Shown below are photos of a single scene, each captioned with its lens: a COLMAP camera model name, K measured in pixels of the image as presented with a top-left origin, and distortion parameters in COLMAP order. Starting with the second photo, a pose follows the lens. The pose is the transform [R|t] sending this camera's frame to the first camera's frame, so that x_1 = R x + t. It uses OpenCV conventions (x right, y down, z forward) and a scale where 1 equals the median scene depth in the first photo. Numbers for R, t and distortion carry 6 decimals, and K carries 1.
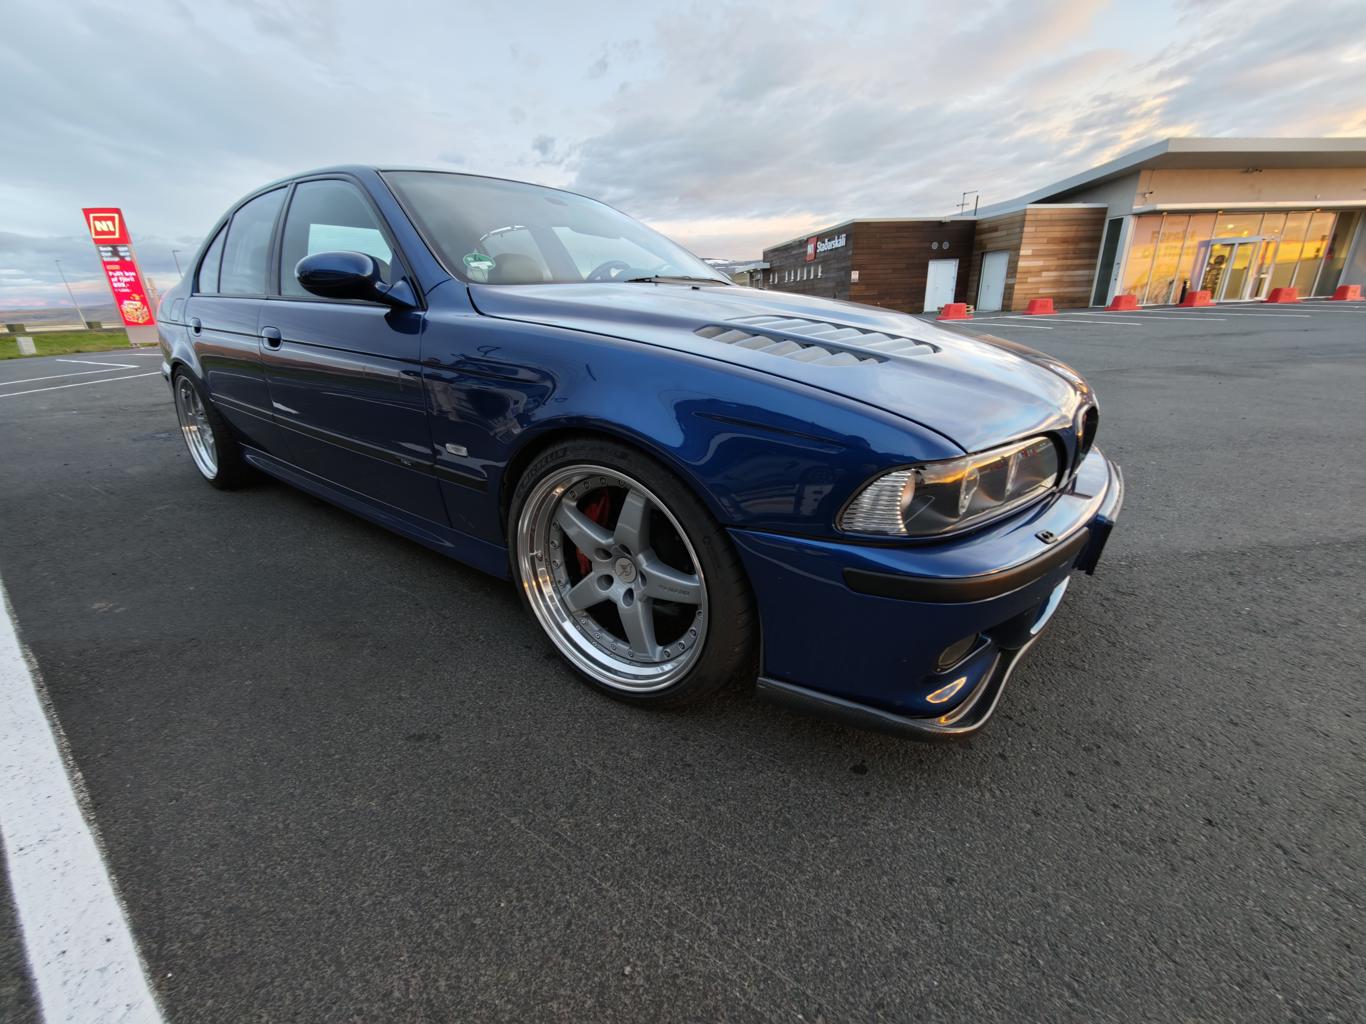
lens RADIAL K [[620.0, 0, 683.0], [0, 620.0, 512.0], [0, 0, 1]] dist [0.002798, -0.003560]
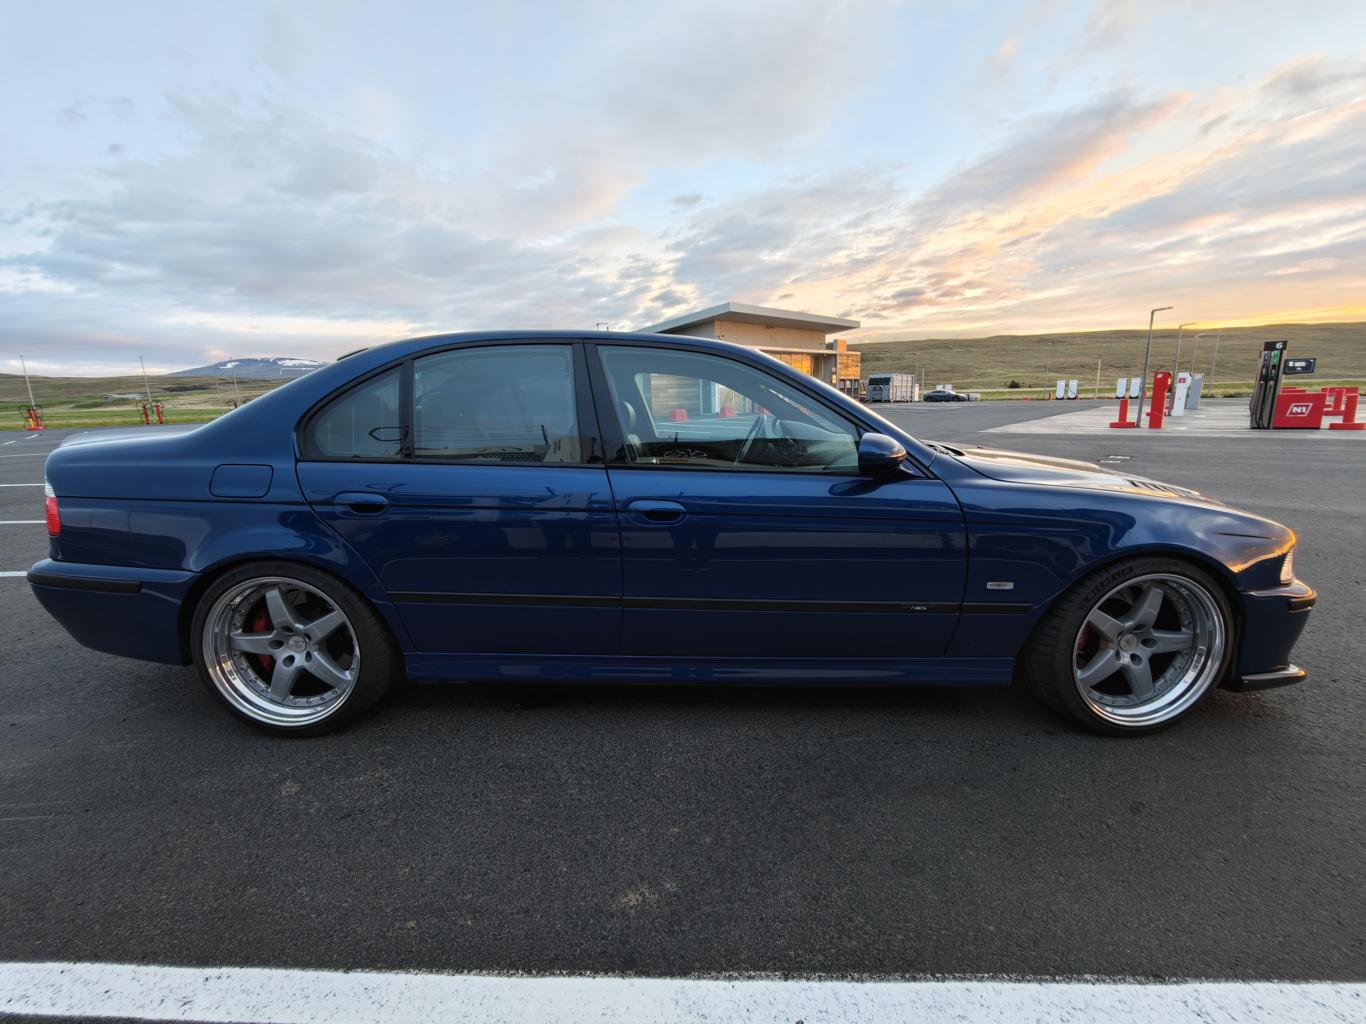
lens RADIAL K [[620.0, 0, 683.0], [0, 620.0, 512.0], [0, 0, 1]] dist [0.002798, -0.003560]
pose [[0.768897, -0.105116, 0.630673, -0.118830], [0.197999, 0.977050, -0.078547, -0.020046], [-0.607942, 0.185267, 0.772064, 0.029596]]
